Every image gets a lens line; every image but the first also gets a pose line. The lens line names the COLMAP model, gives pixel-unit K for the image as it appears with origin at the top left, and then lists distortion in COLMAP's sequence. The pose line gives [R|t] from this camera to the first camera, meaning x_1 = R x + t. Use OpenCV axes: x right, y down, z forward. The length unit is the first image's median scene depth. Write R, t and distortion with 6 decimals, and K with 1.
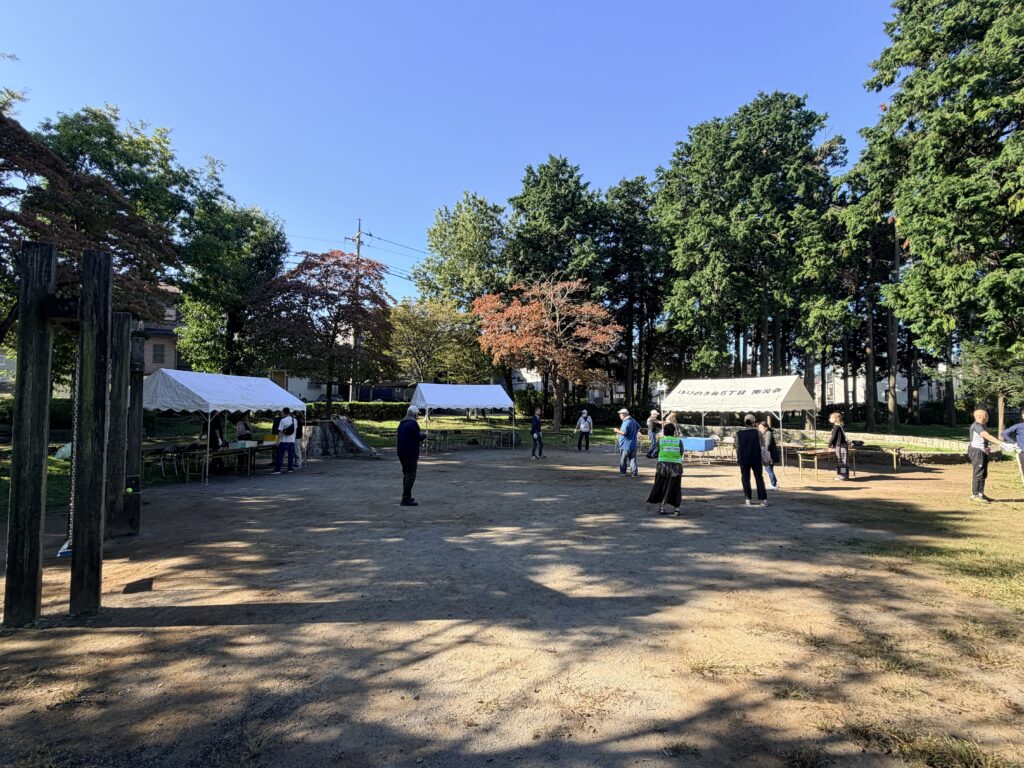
lens RADIAL K [[515.1, 0, 512.0], [0, 515.1, 384.0], [0, 0, 1]] dist [0.000336, 0.000125]
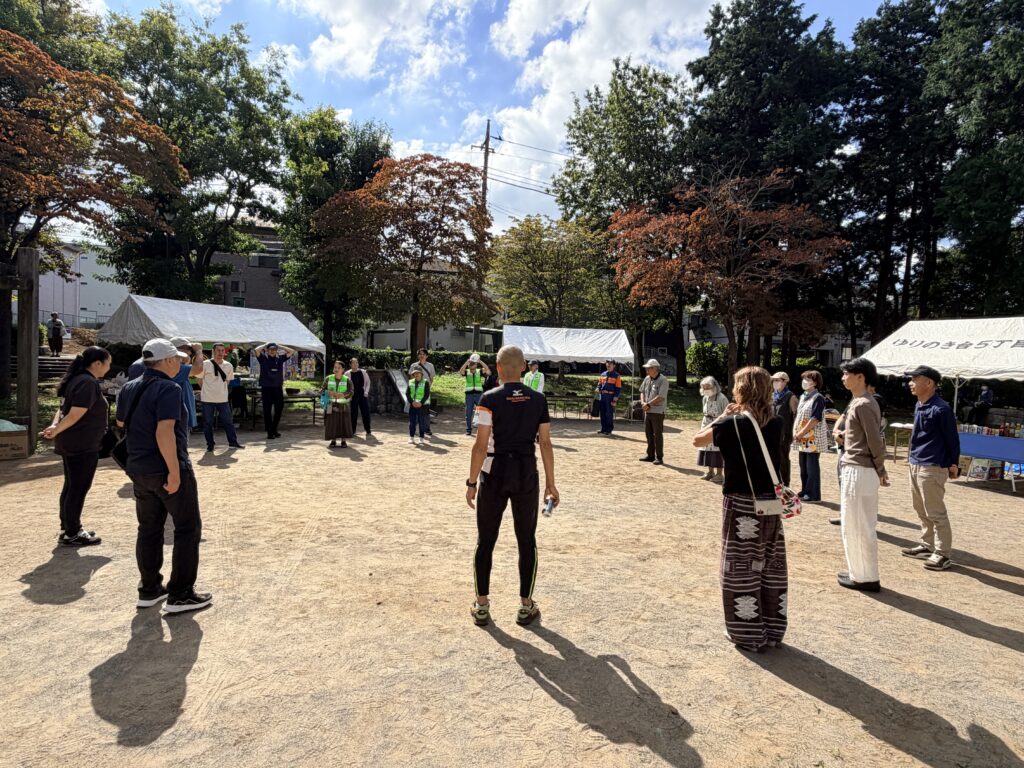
lens RADIAL K [[606.9, 0, 512.0], [0, 606.9, 384.0], [0, 0, 1]] dist [0.018276, 0.000322]
pose [[0.926956, 0.046548, -0.372272, 0.134155], [-0.016700, 0.996409, 0.083005, 0.009013], [0.374799, -0.070725, 0.924404, 0.156074]]
